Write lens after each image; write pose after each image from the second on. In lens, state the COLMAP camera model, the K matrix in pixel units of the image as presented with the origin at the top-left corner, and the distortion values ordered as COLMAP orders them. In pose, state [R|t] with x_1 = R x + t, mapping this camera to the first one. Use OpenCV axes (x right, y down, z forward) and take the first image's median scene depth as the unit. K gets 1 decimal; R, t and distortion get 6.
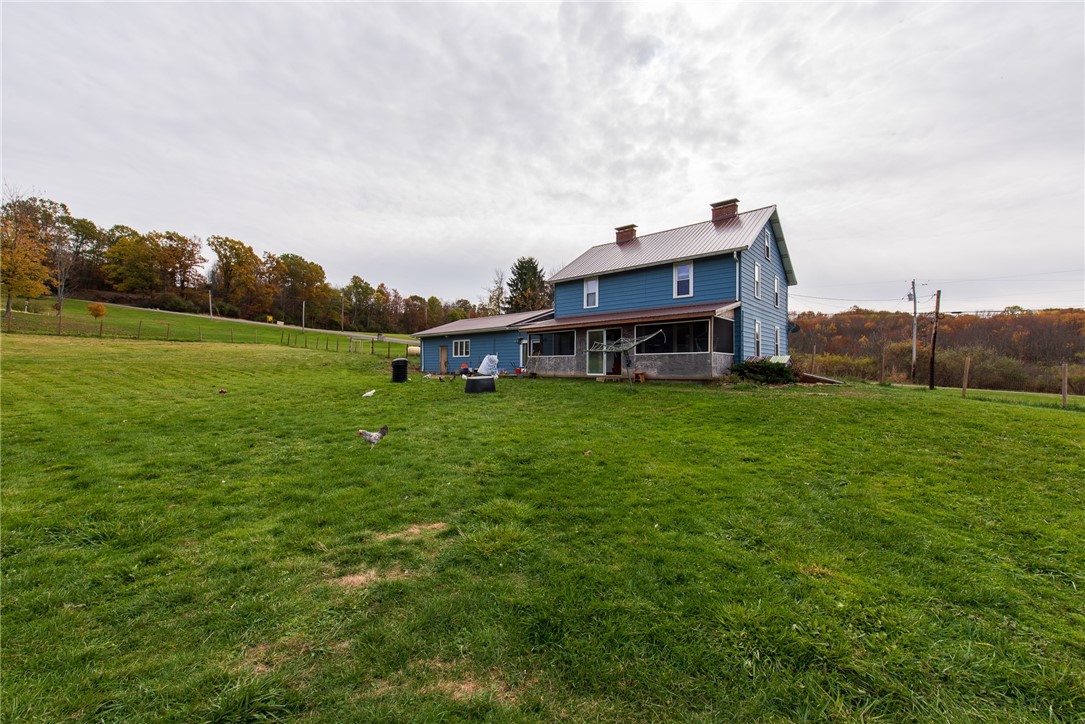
lens RADIAL K [[421.4, 0, 545.0], [0, 421.4, 365.8], [0, 0, 1]] dist [-0.006400, -0.000336]
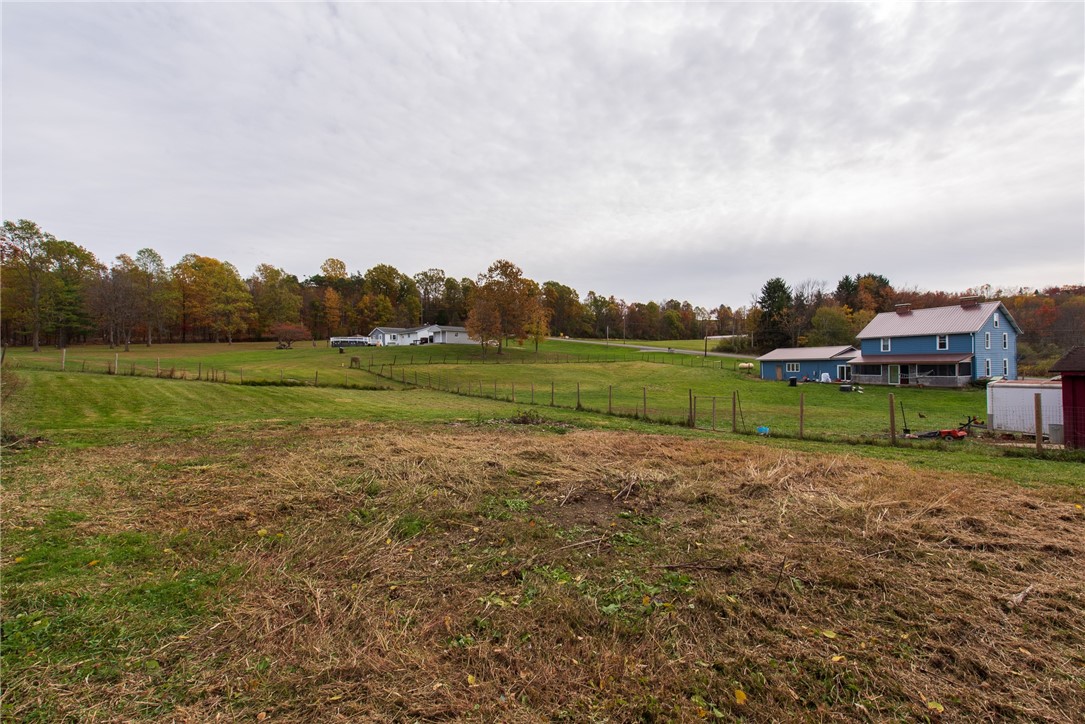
lens RADIAL K [[421.4, 0, 536.9], [0, 421.4, 366.2], [0, 0, 1]] dist [-0.006400, -0.000336]
pose [[0.899345, -0.013232, -0.437039, -0.642018], [0.020685, 0.999710, 0.012298, -0.146975], [0.436750, -0.020100, 0.899358, -1.954163]]
